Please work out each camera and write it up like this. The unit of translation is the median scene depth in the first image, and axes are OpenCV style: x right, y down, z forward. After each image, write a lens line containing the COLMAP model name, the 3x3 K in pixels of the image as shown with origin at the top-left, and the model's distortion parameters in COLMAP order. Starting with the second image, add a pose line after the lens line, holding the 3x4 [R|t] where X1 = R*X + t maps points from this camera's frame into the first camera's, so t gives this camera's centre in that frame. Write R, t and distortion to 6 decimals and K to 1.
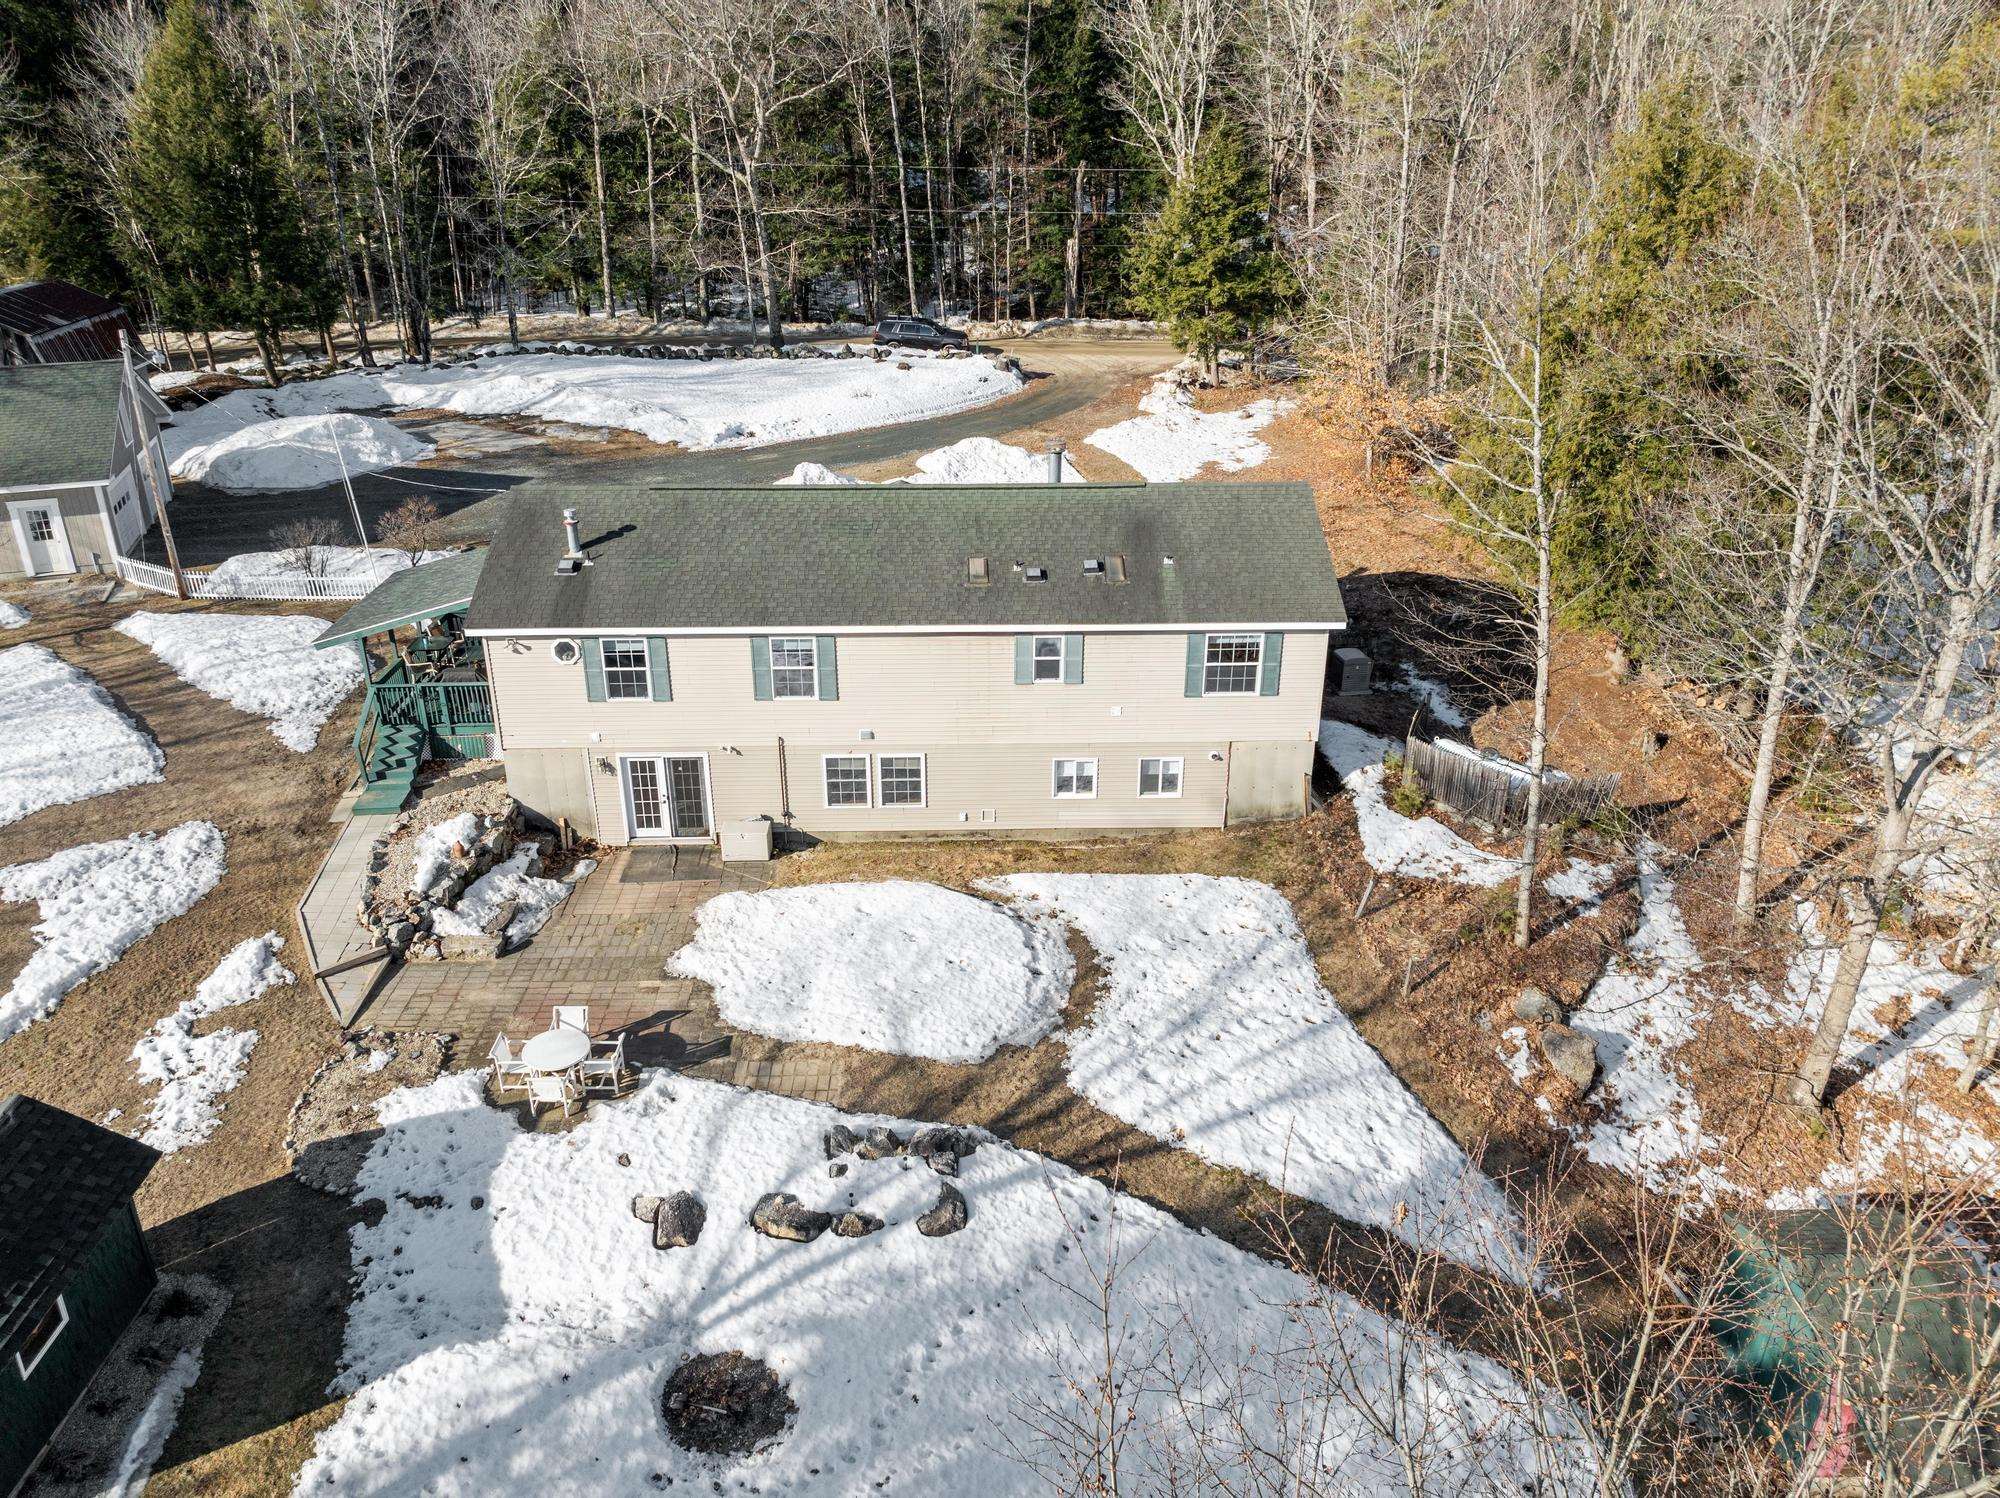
lens RADIAL K [[1406.4, 0, 1000.0], [0, 1406.4, 749.0], [0, 0, 1]] dist [-0.035107, -0.006493]
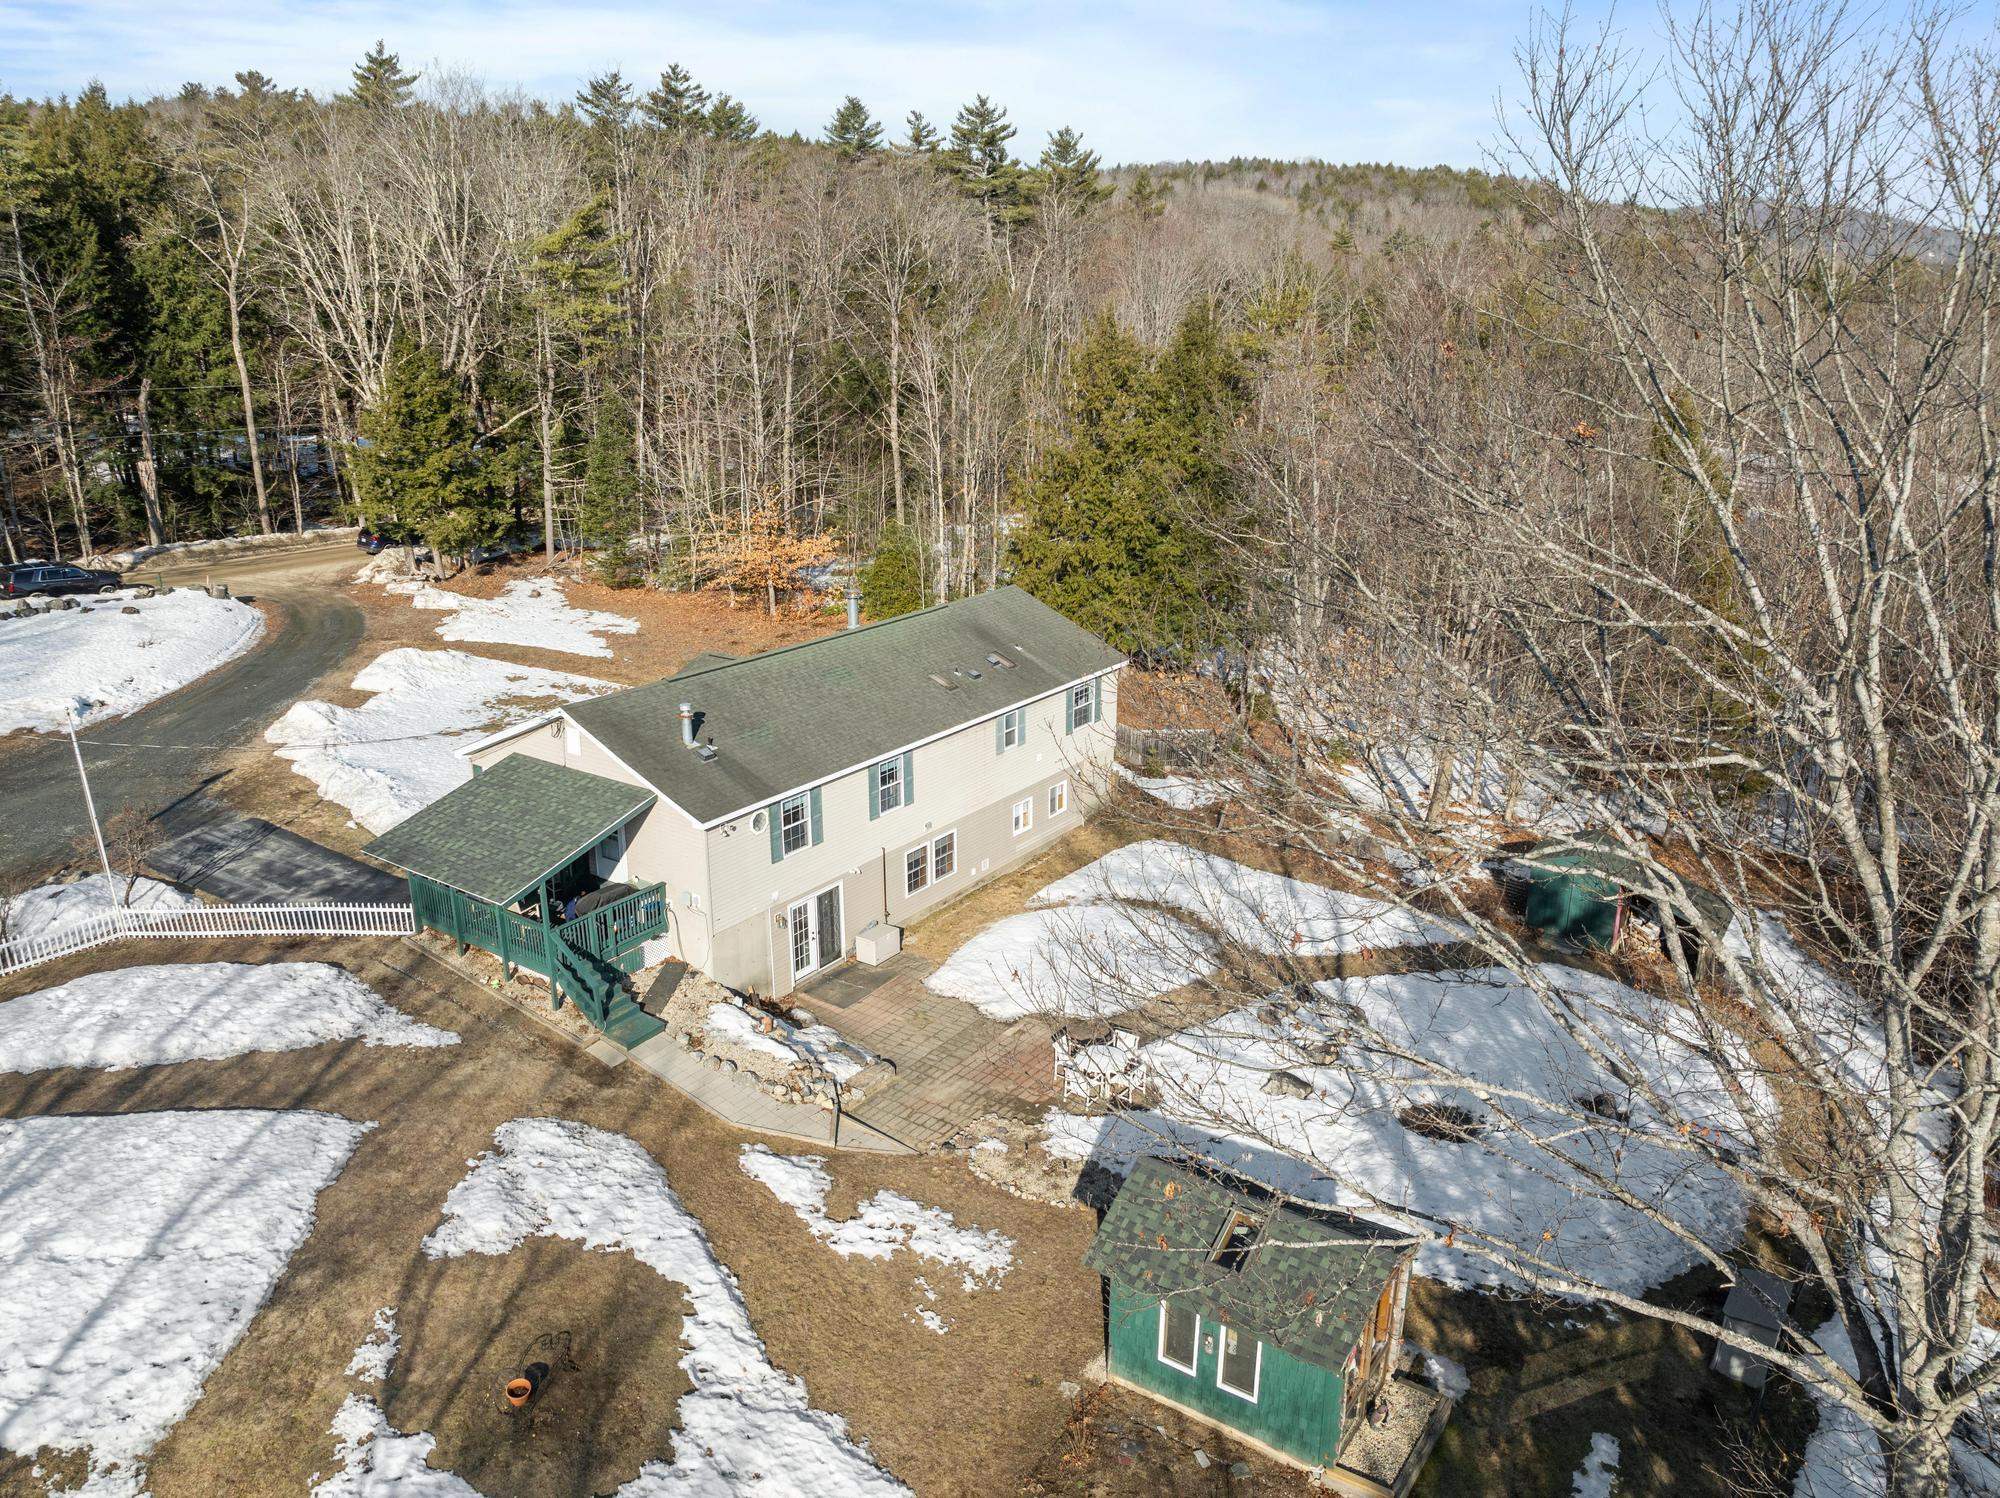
lens RADIAL K [[1406.4, 0, 1000.0], [0, 1406.4, 749.0], [0, 0, 1]] dist [-0.035107, -0.006493]
pose [[0.598915, -0.241167, 0.763636, -1.000730], [0.331685, 0.942642, 0.037561, -0.100090], [-0.728894, 0.230791, 0.644554, 0.143280]]
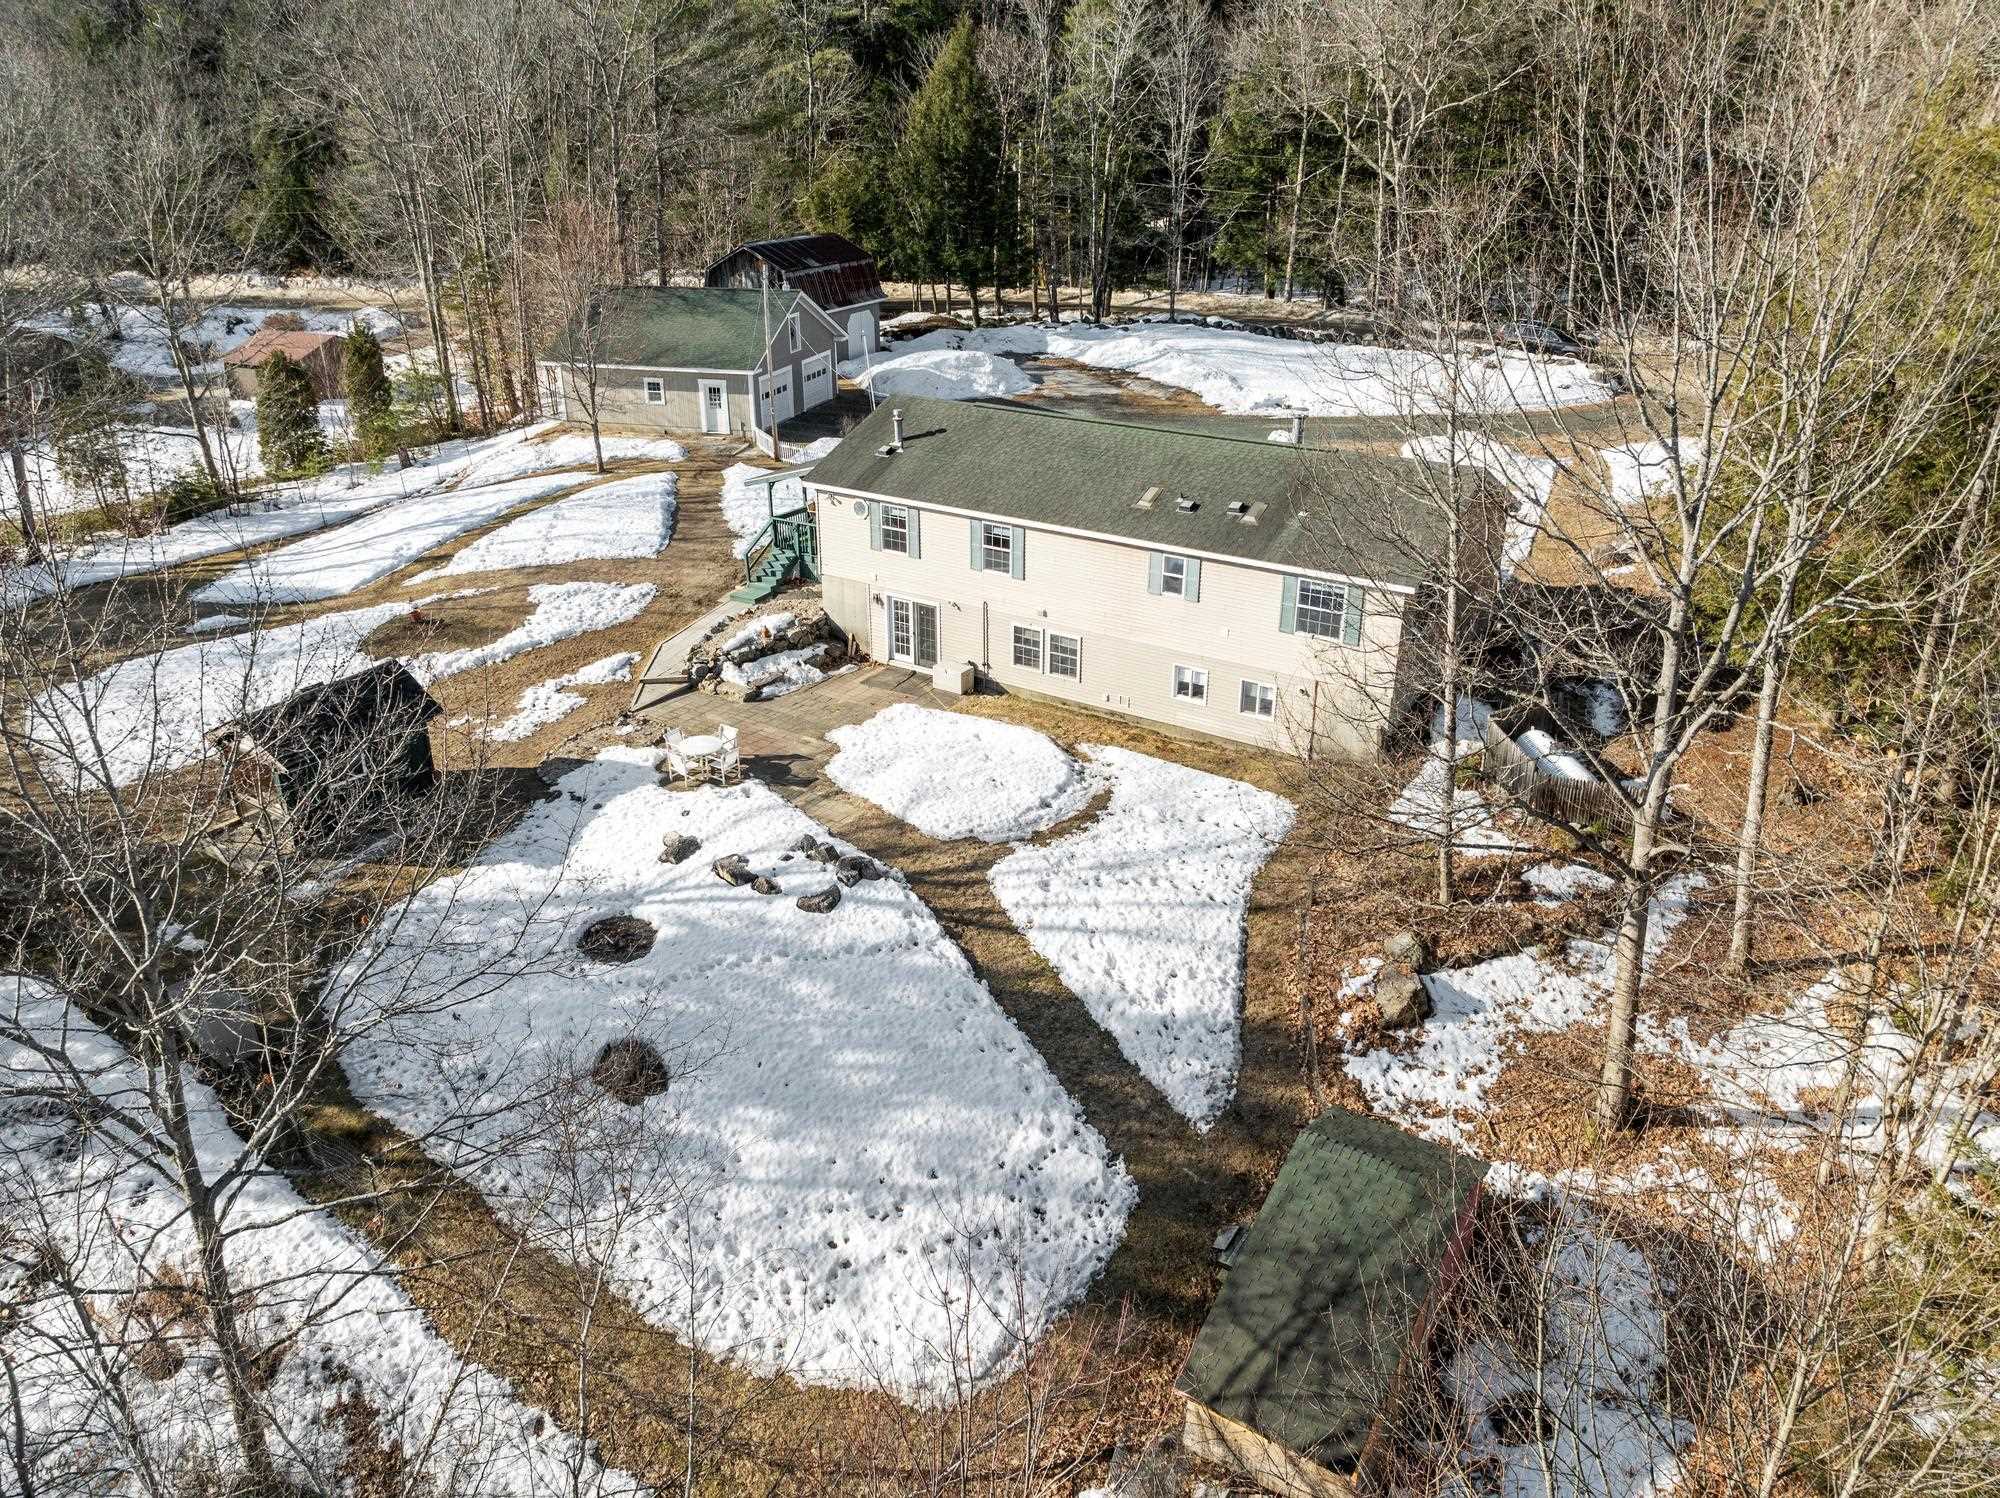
lens RADIAL K [[1406.4, 0, 1000.0], [0, 1406.4, 749.0], [0, 0, 1]] dist [-0.035107, -0.006493]
pose [[0.813085, 0.236632, -0.531881, 0.581985], [-0.237254, 0.969035, 0.068431, 0.031526], [0.531604, 0.070551, 0.844050, -0.074191]]
